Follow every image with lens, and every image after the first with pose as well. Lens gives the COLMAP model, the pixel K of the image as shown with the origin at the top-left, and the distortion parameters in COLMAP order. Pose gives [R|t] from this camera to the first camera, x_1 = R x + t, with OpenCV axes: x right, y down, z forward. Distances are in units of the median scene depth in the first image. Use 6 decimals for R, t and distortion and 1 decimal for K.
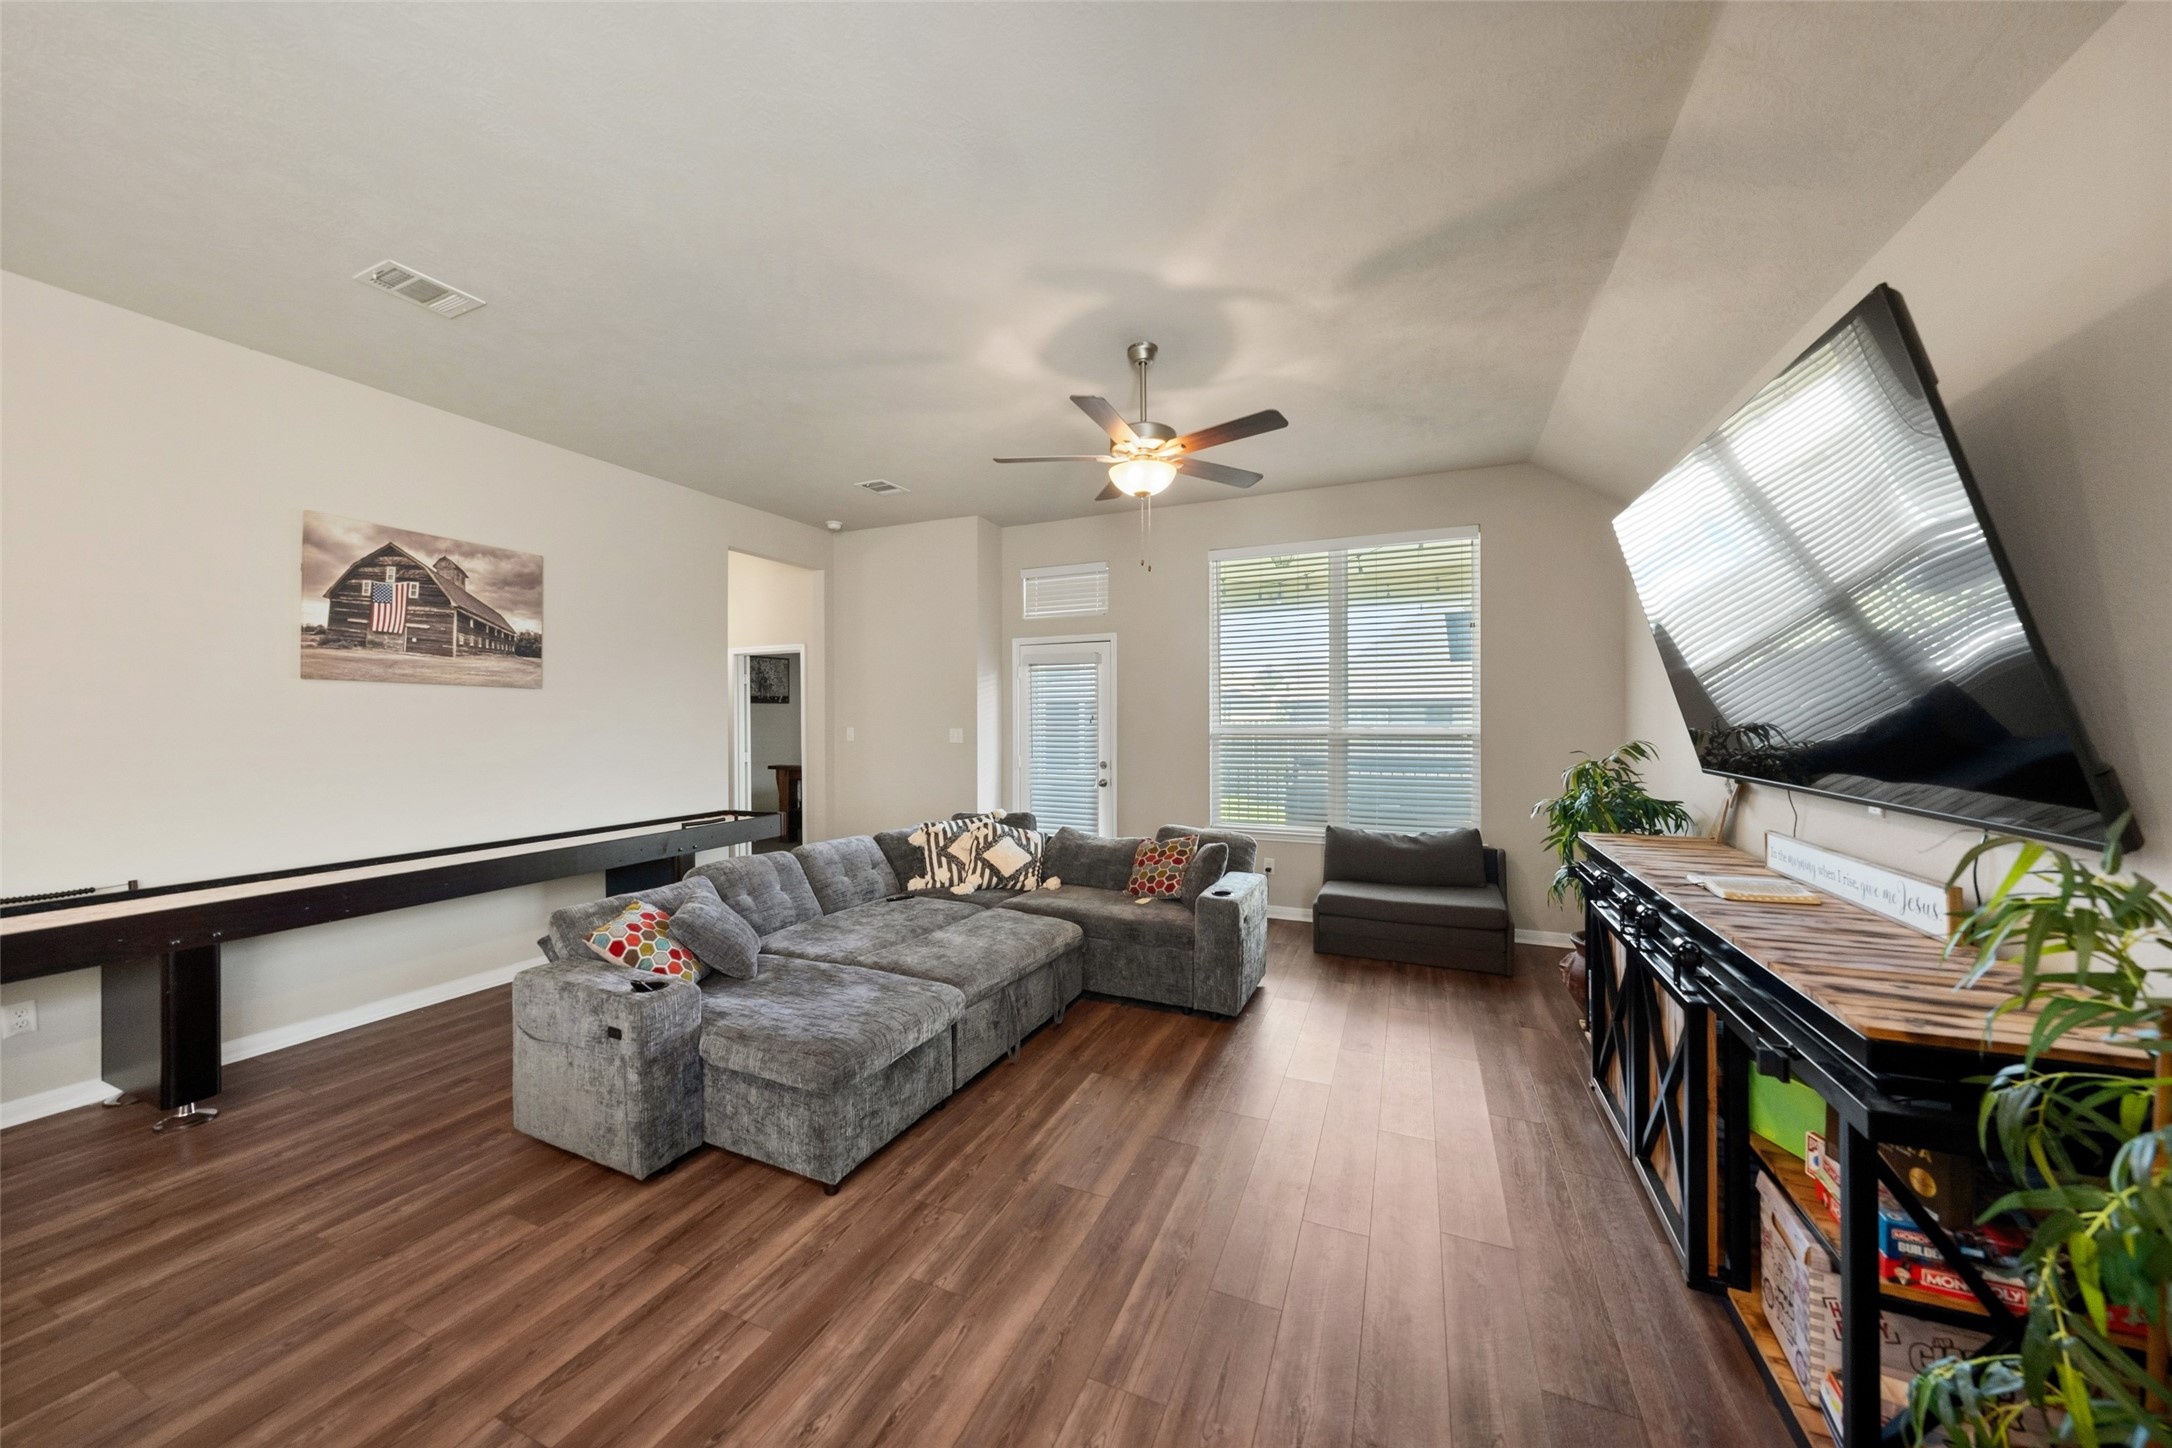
lens RADIAL K [[754.3, 0, 1077.3], [0, 754.3, 721.7], [0, 0, 1]] dist [-0.002395, -0.000173]
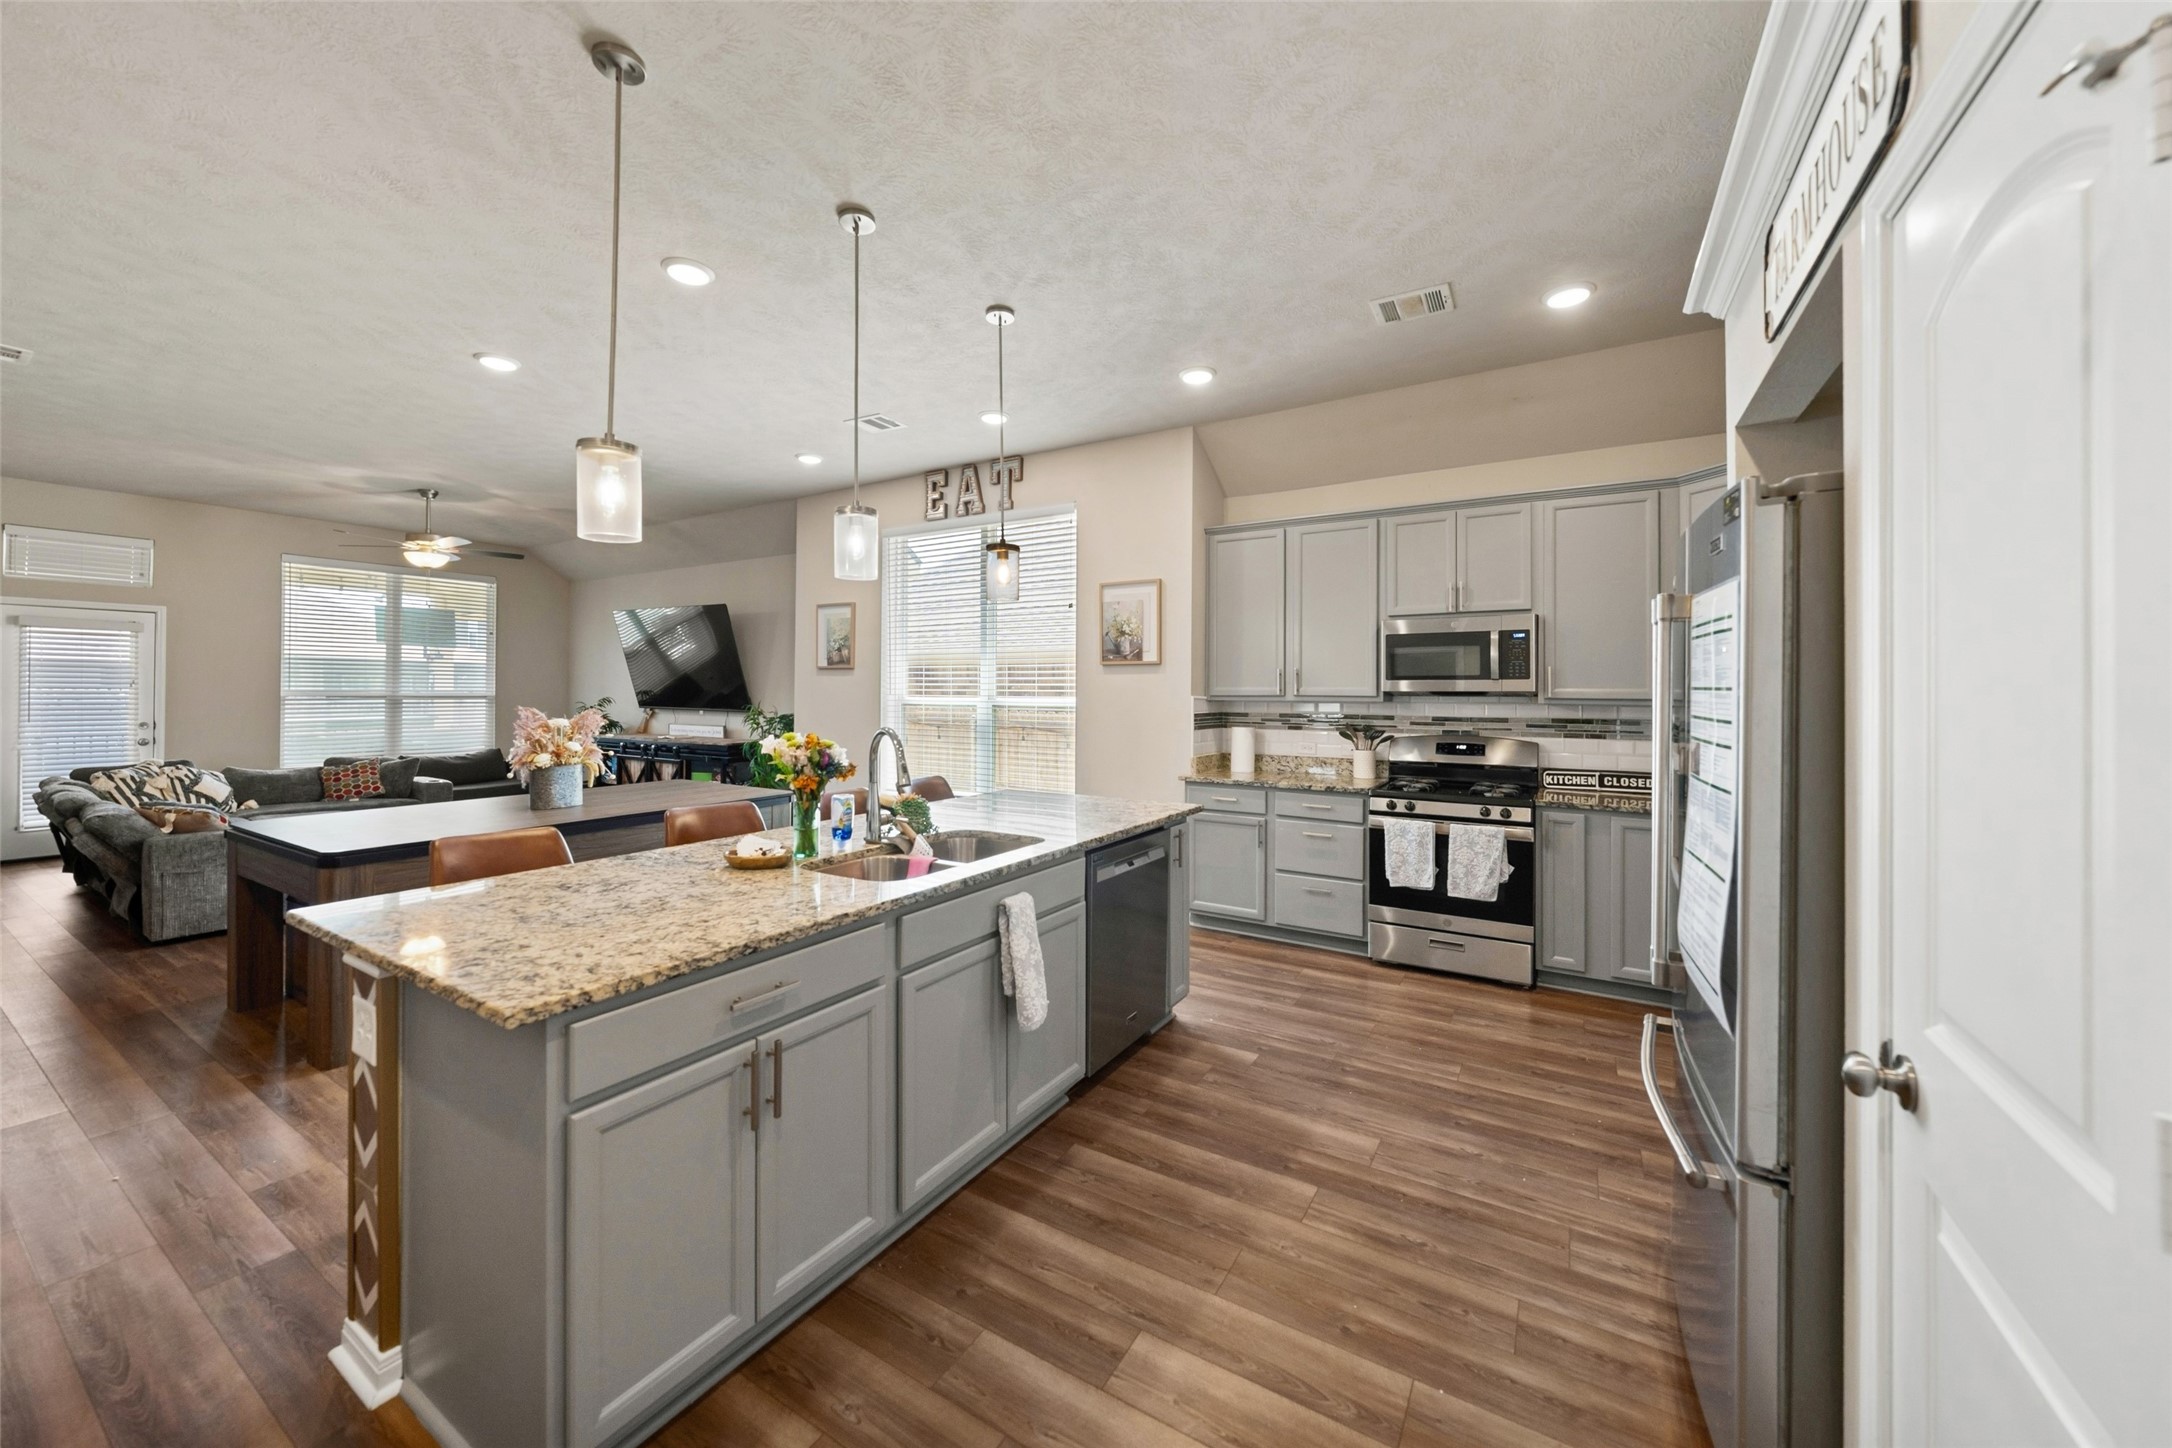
lens RADIAL K [[794.6, 0, 1081.8], [0, 794.6, 691.1], [0, 0, 1]] dist [-0.001598, 0.000102]
pose [[0.130722, 0.005306, 0.991405, -1.631841], [-0.005290, 0.999975, -0.004654, 0.010806], [-0.991405, -0.004636, 0.130747, -0.872780]]
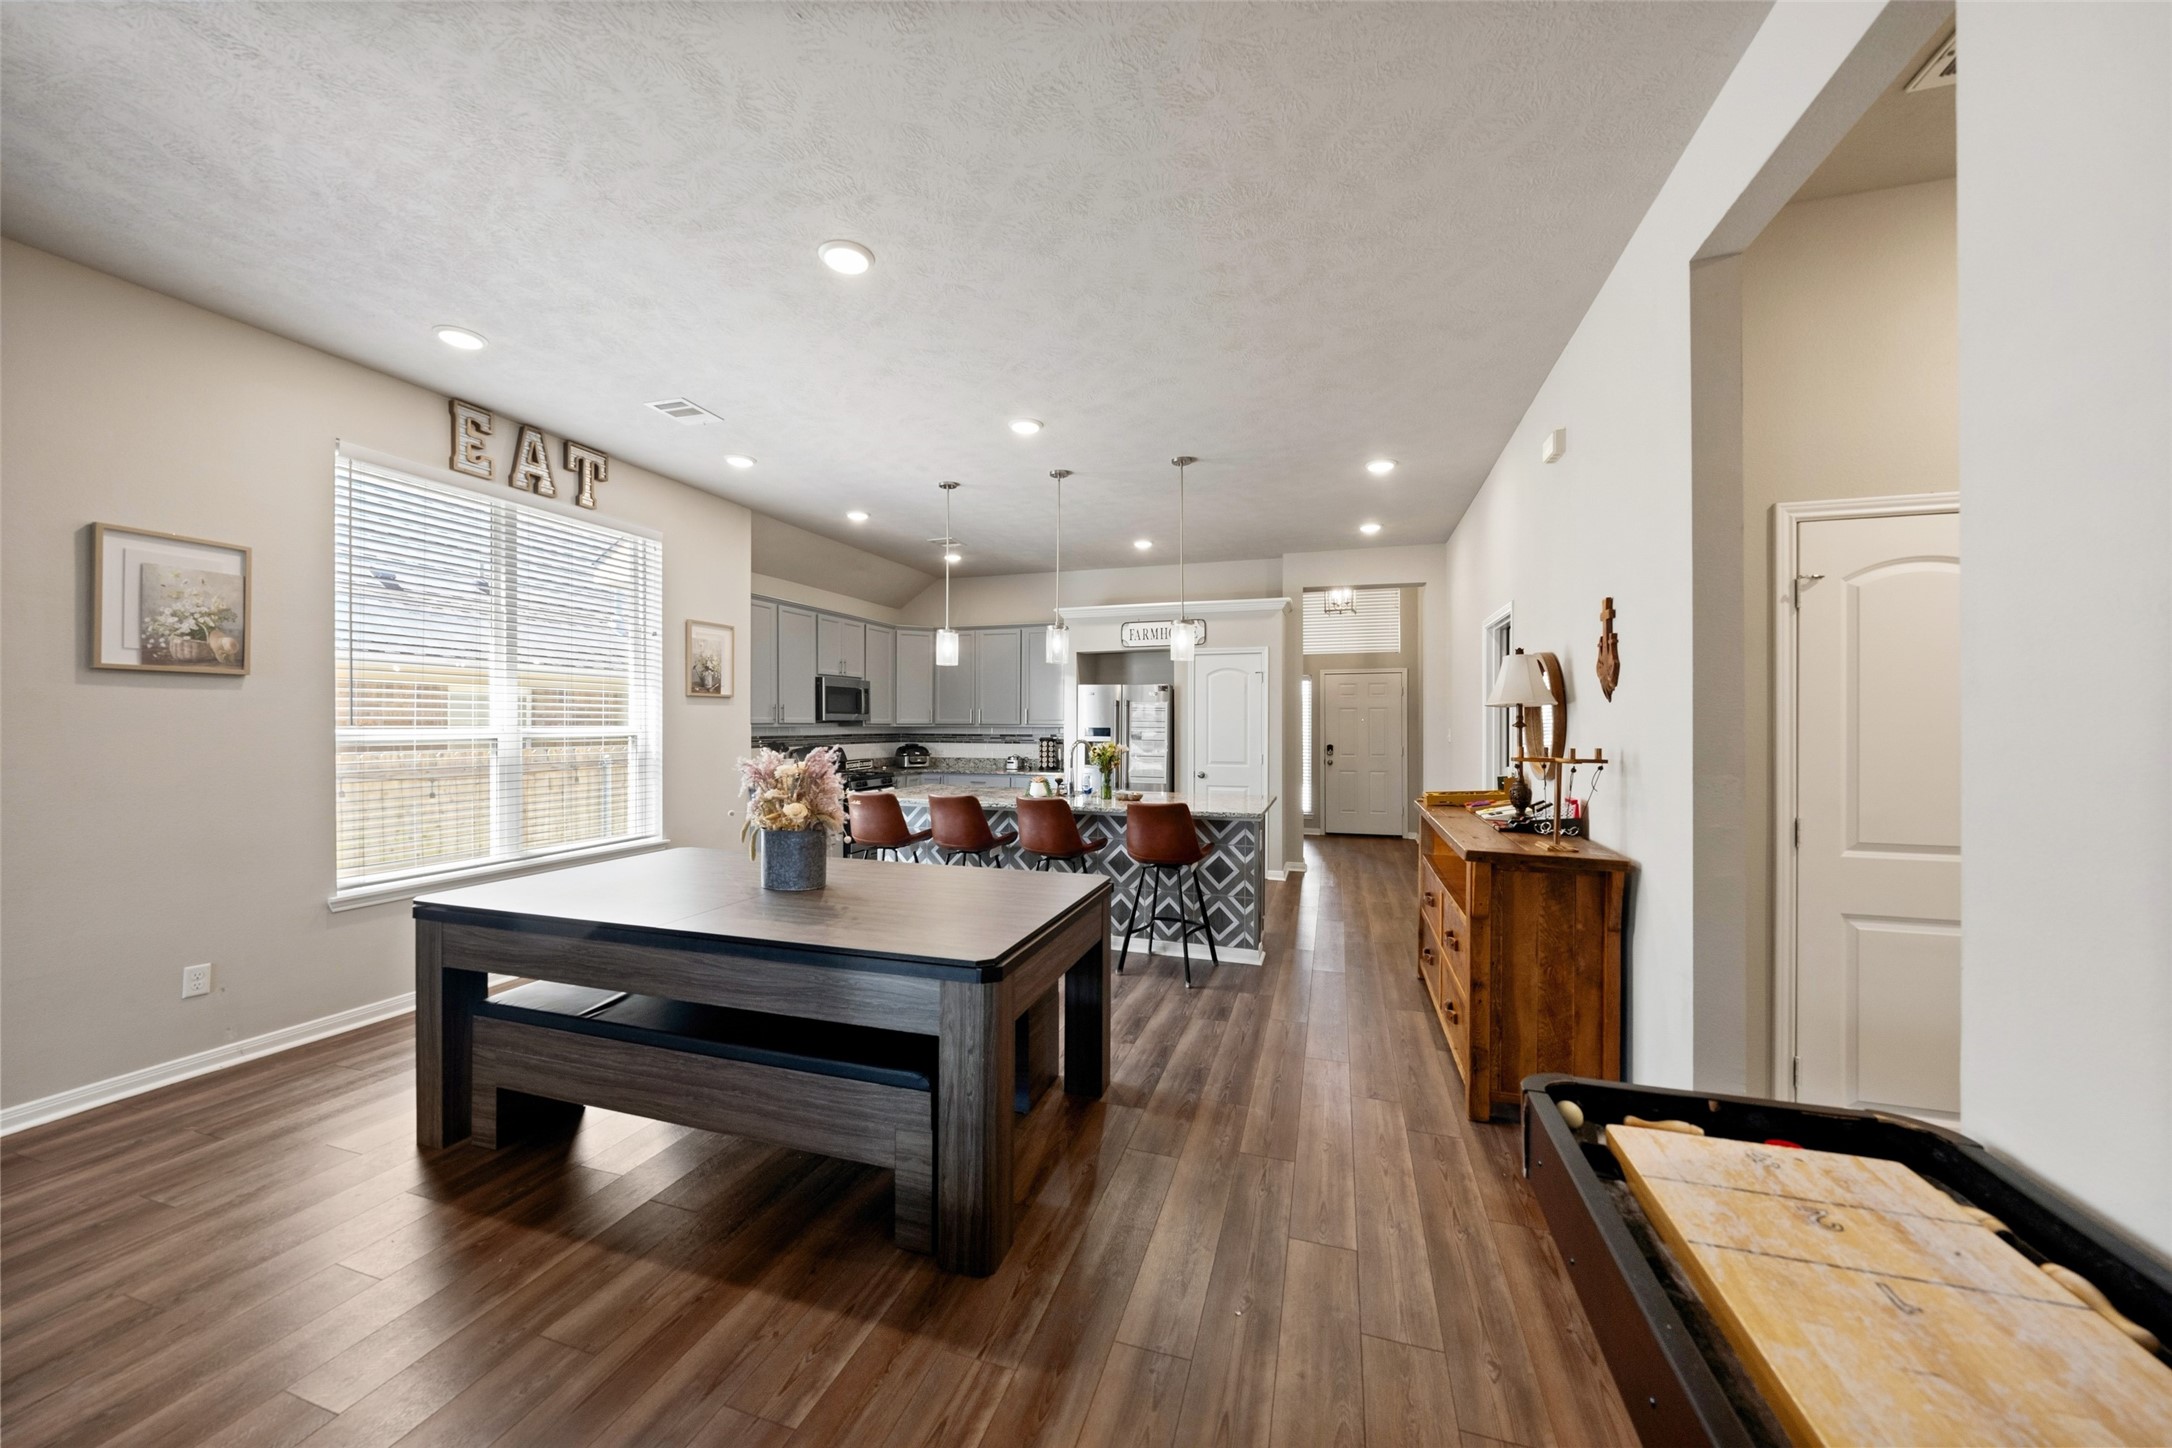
lens RADIAL K [[779.7, 0, 1079.0], [0, 779.7, 723.0], [0, 0, 1]] dist [-0.002458, 0.000092]
pose [[-0.994929, -0.000078, -0.100582, -0.749155], [-0.000129, 1.000000, 0.000508, 0.008206], [0.100582, 0.000519, -0.994929, 0.965975]]
